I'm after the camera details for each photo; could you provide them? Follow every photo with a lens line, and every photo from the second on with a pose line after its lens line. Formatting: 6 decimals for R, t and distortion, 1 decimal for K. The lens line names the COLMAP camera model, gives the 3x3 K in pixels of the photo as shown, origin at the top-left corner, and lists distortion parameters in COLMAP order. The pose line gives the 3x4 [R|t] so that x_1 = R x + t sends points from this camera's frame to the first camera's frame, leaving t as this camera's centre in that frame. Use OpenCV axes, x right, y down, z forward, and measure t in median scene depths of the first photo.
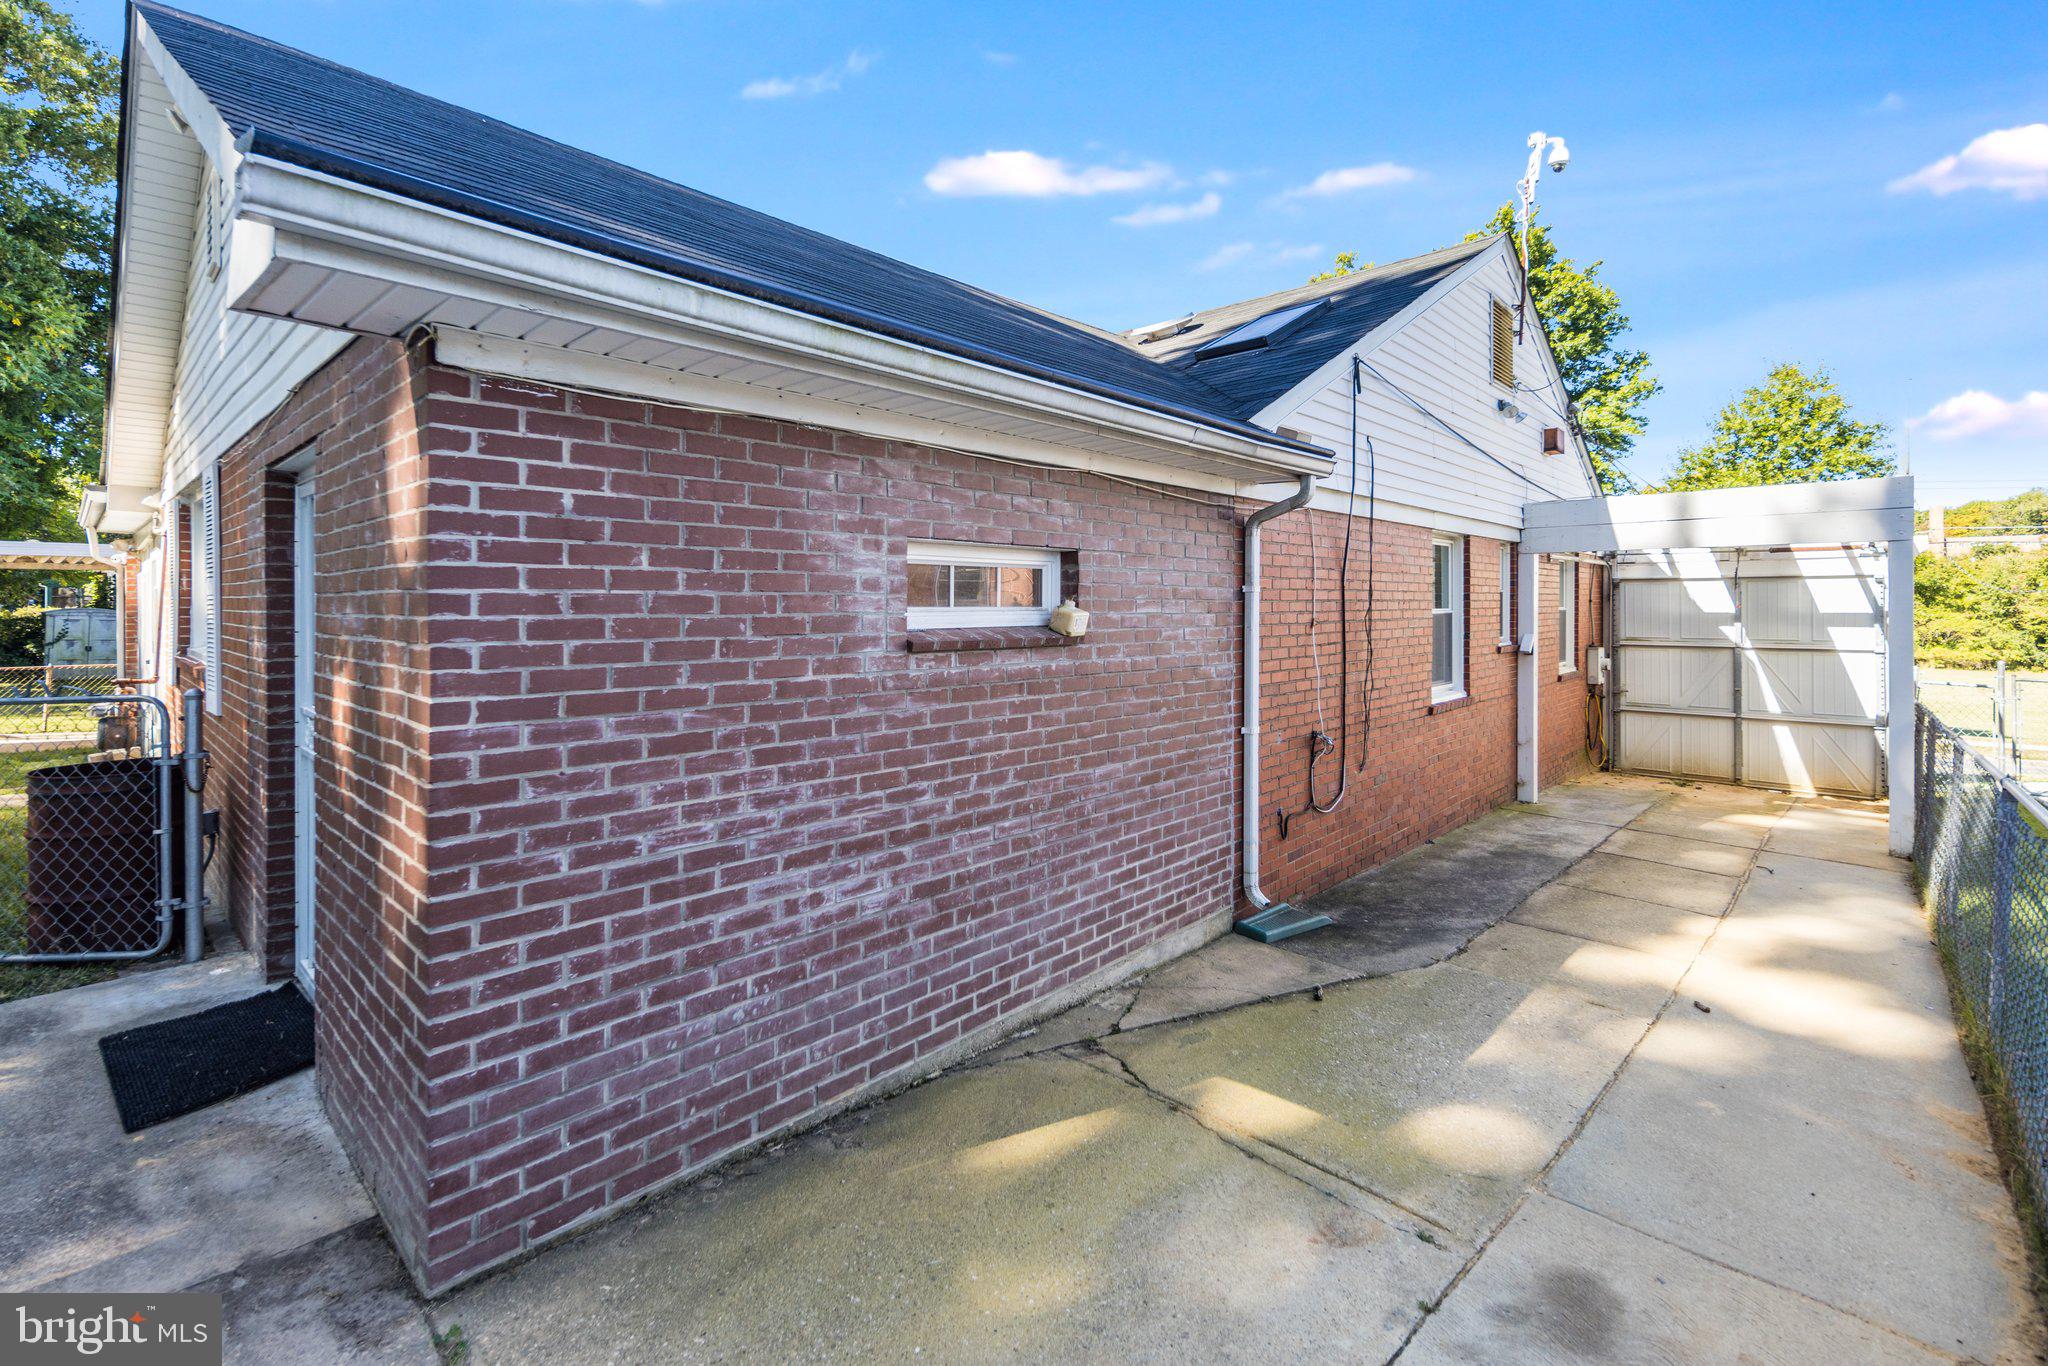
lens RADIAL K [[914.7, 0, 1019.7], [0, 914.7, 599.7], [0, 0, 1]] dist [0.004437, -0.003965]
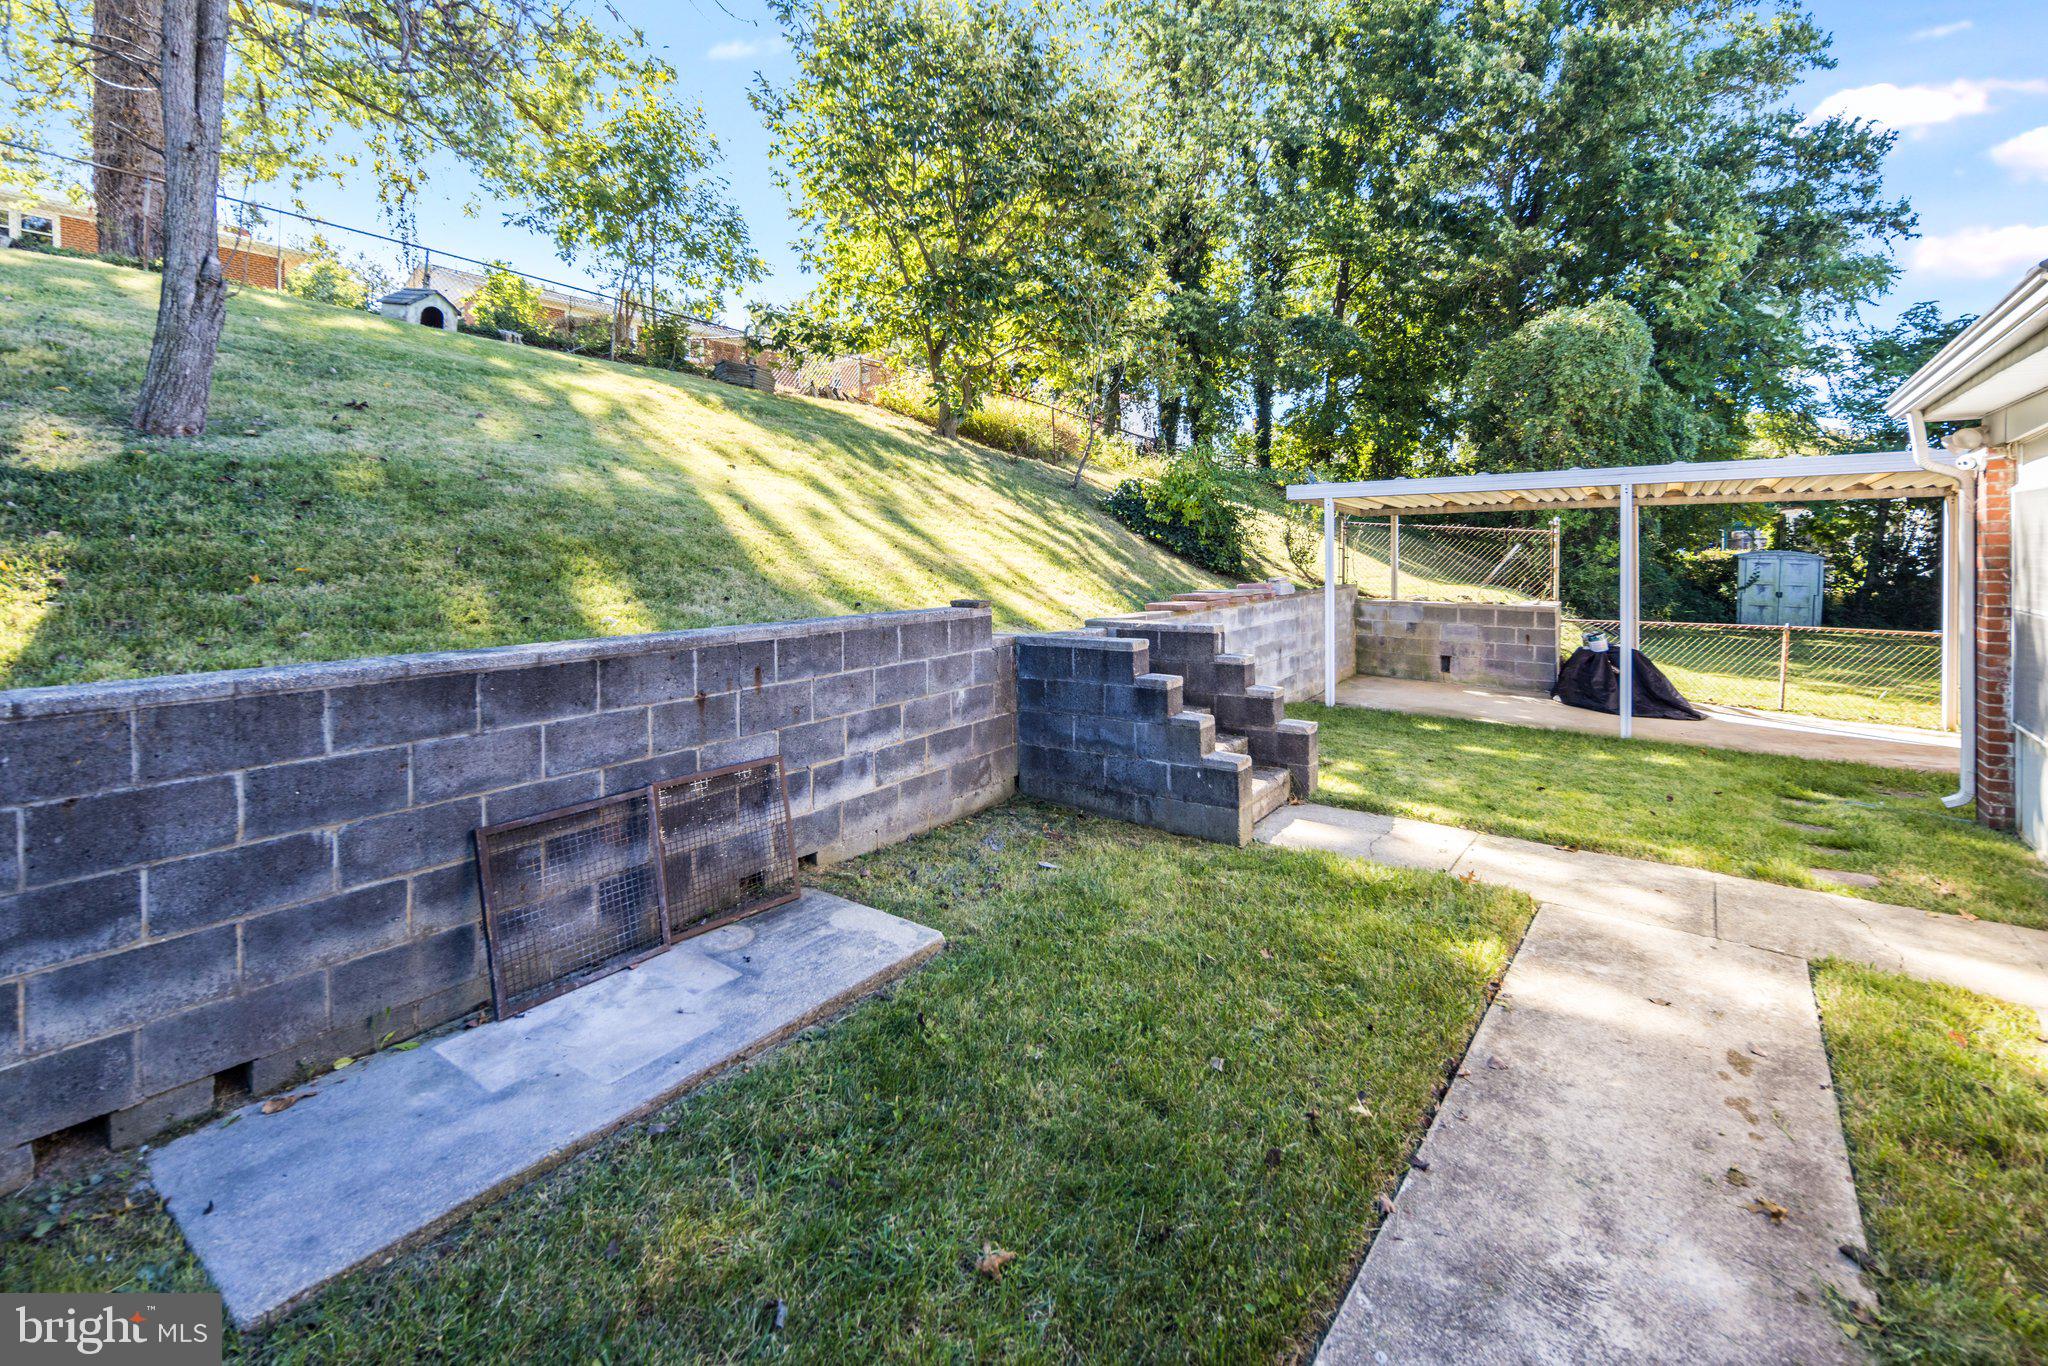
lens RADIAL K [[914.7, 0, 1014.3], [0, 914.7, 555.9], [0, 0, 1]] dist [0.004437, -0.003965]
pose [[0.106592, 0.004667, -0.994292, -1.264701], [0.010719, 0.999925, 0.005842, 0.005234], [0.994245, -0.011280, 0.106534, 0.938498]]
